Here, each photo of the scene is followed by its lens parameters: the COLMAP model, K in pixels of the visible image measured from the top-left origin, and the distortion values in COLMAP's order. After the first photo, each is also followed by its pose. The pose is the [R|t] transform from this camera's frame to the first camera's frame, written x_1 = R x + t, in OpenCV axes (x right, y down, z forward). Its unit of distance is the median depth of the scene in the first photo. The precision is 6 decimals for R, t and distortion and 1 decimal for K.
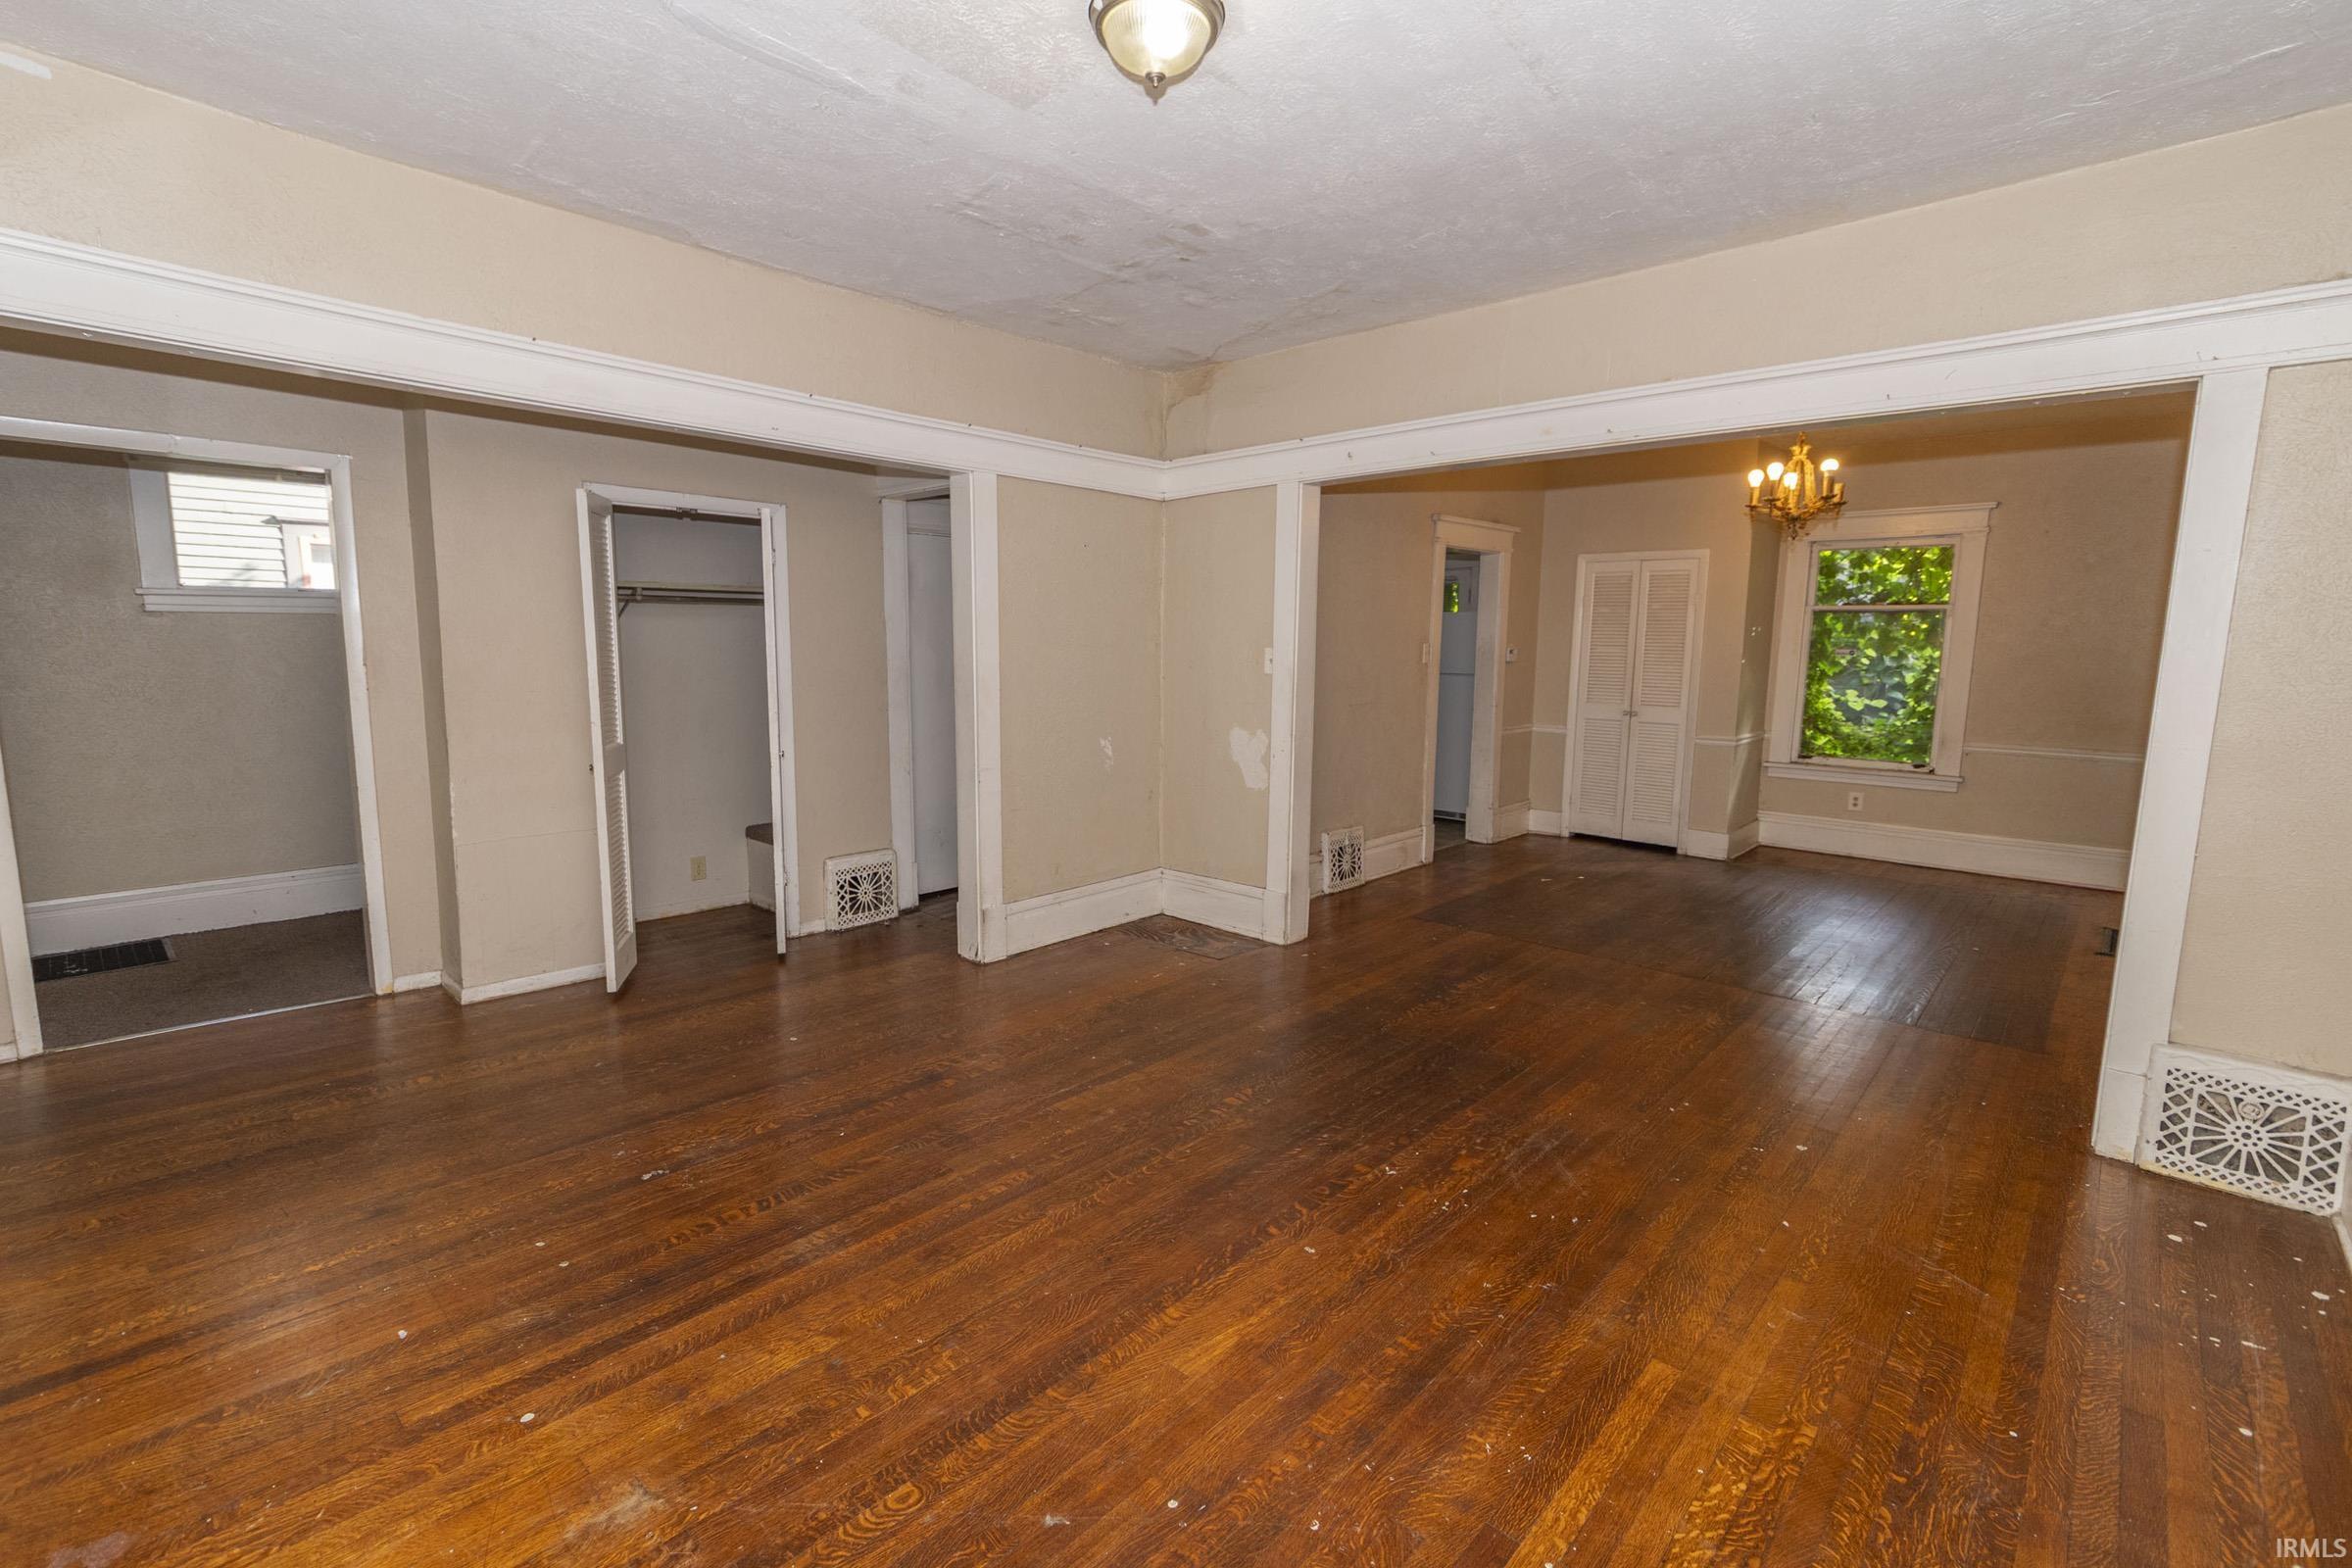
lens RADIAL K [[1063.2, 0, 1142.1], [0, 1063.2, 764.1], [0, 0, 1]] dist [0.002920, -0.002237]
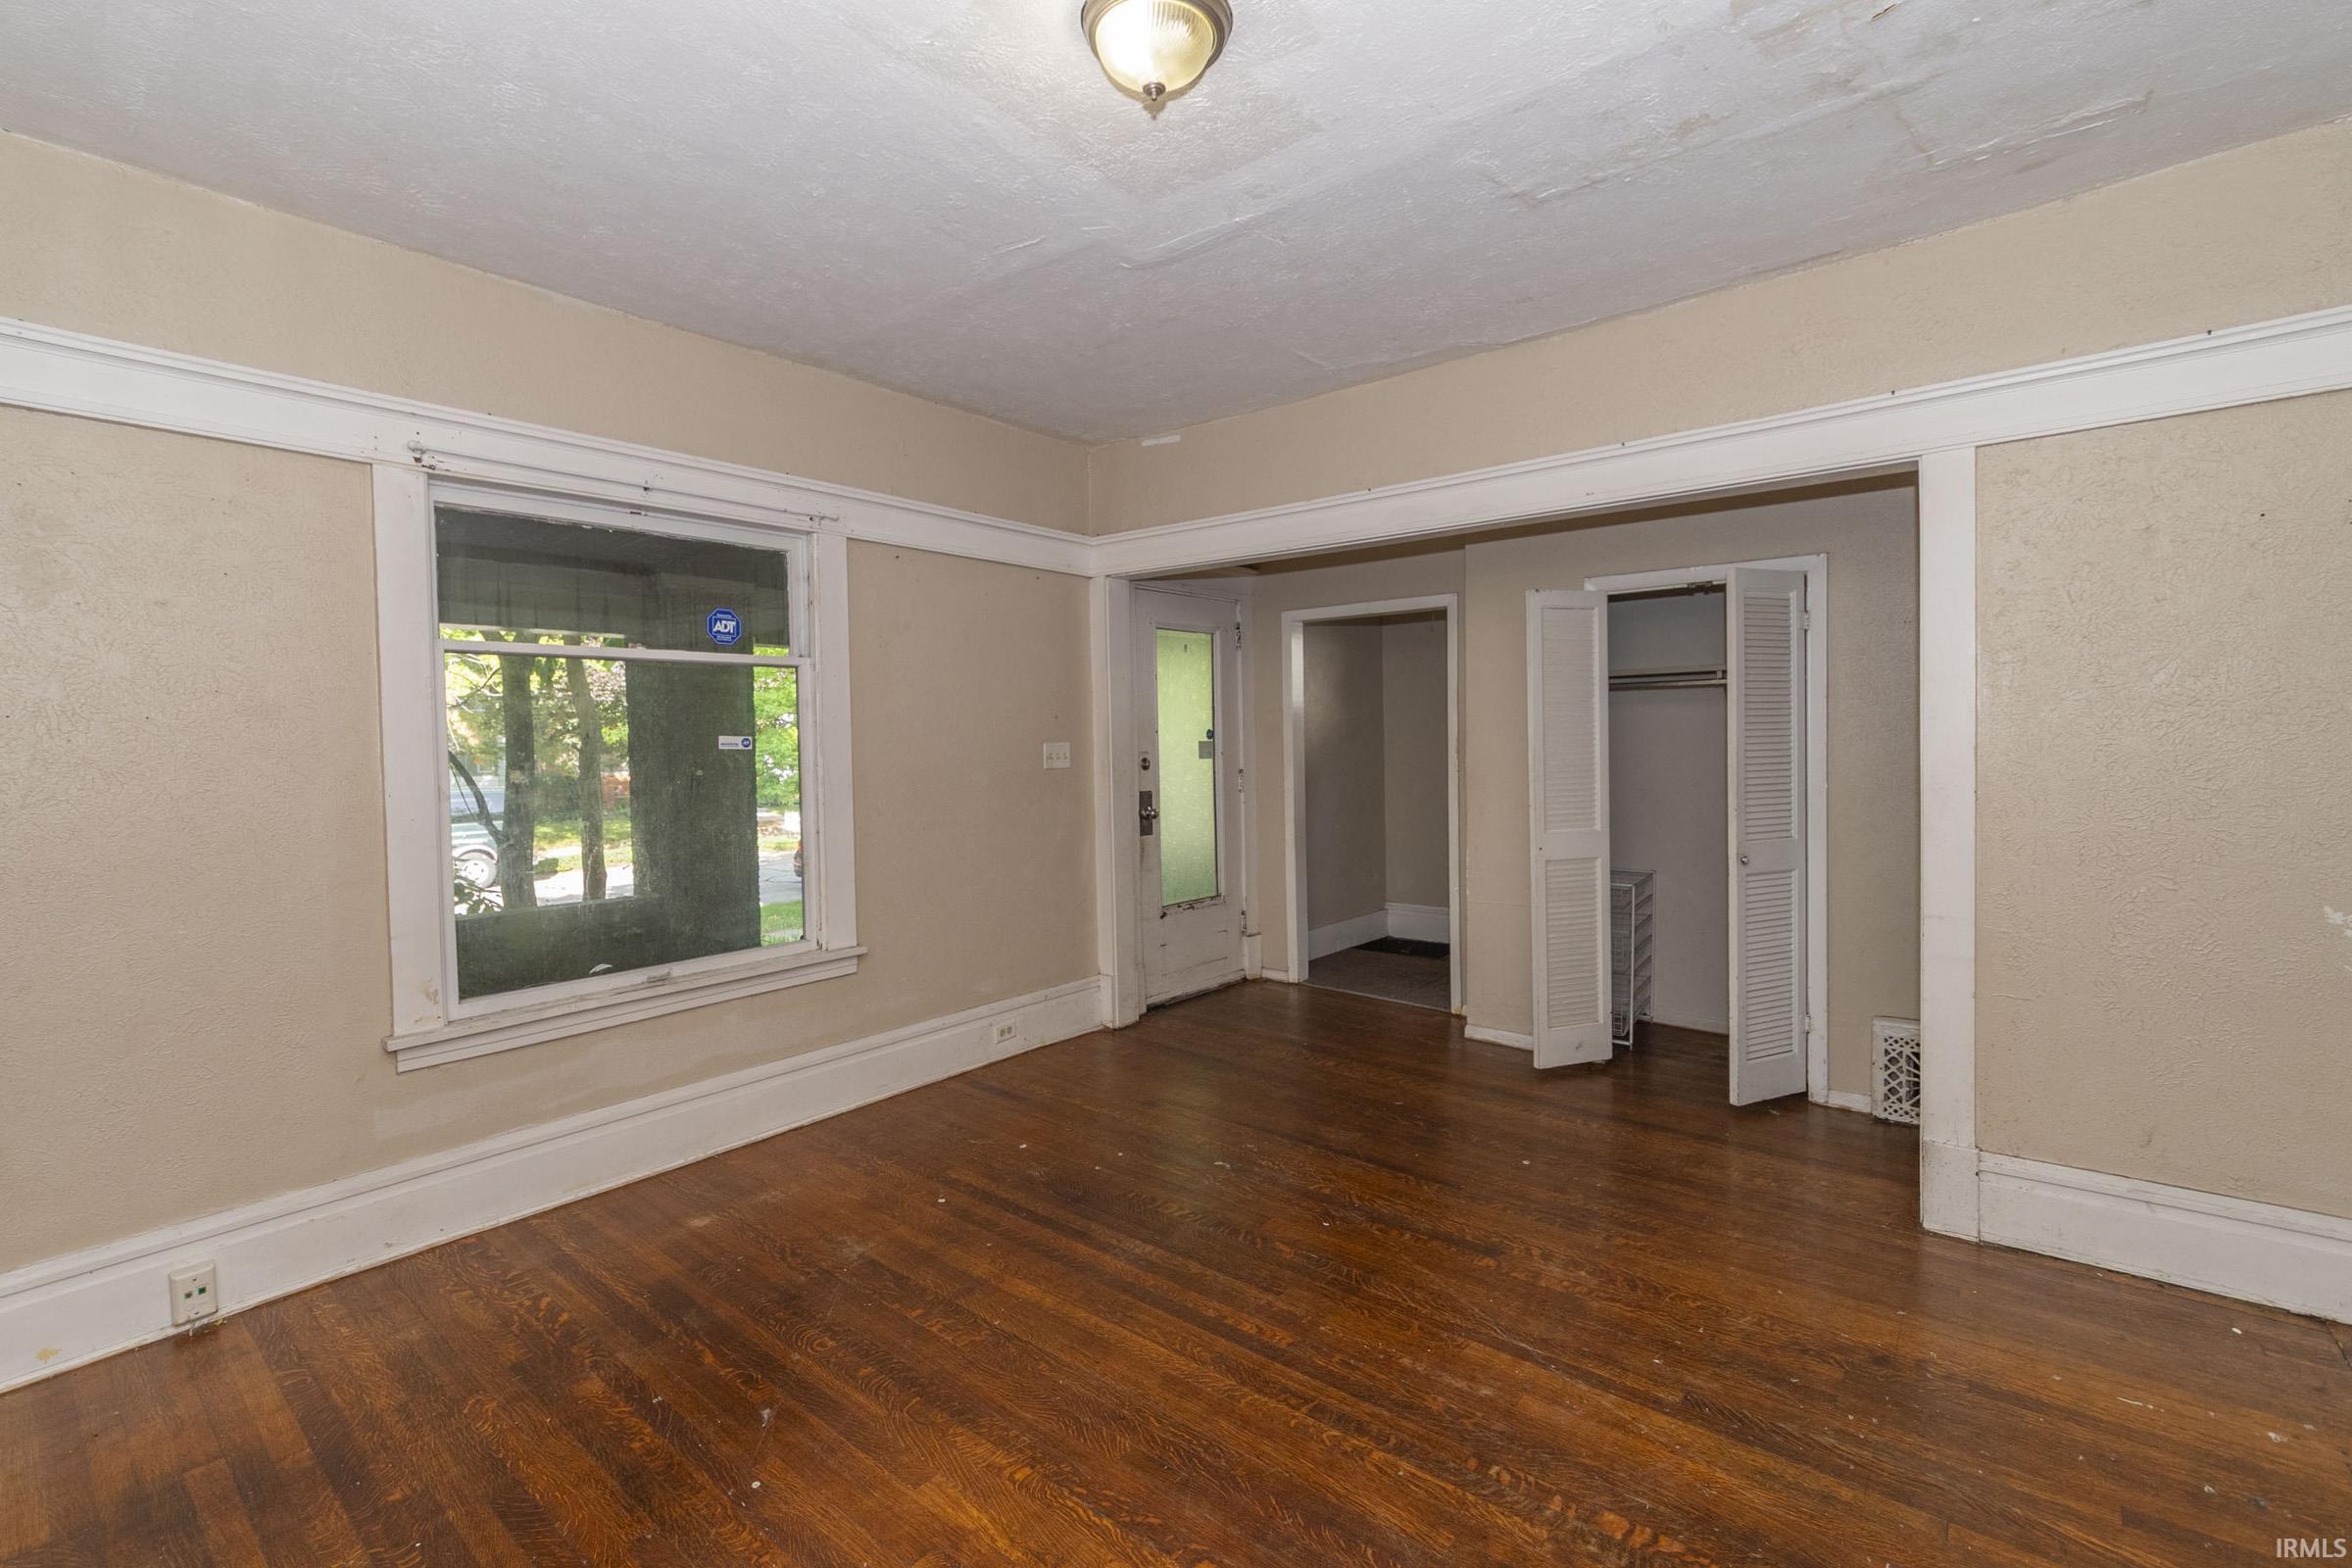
lens RADIAL K [[1063.2, 0, 1186.9], [0, 1063.2, 771.6], [0, 0, 1]] dist [0.002920, -0.002237]
pose [[0.048726, 0.015422, -0.998693, 0.687800], [-0.098978, 0.995034, 0.010536, -0.066135], [0.993896, 0.098336, 0.050010, 0.782141]]
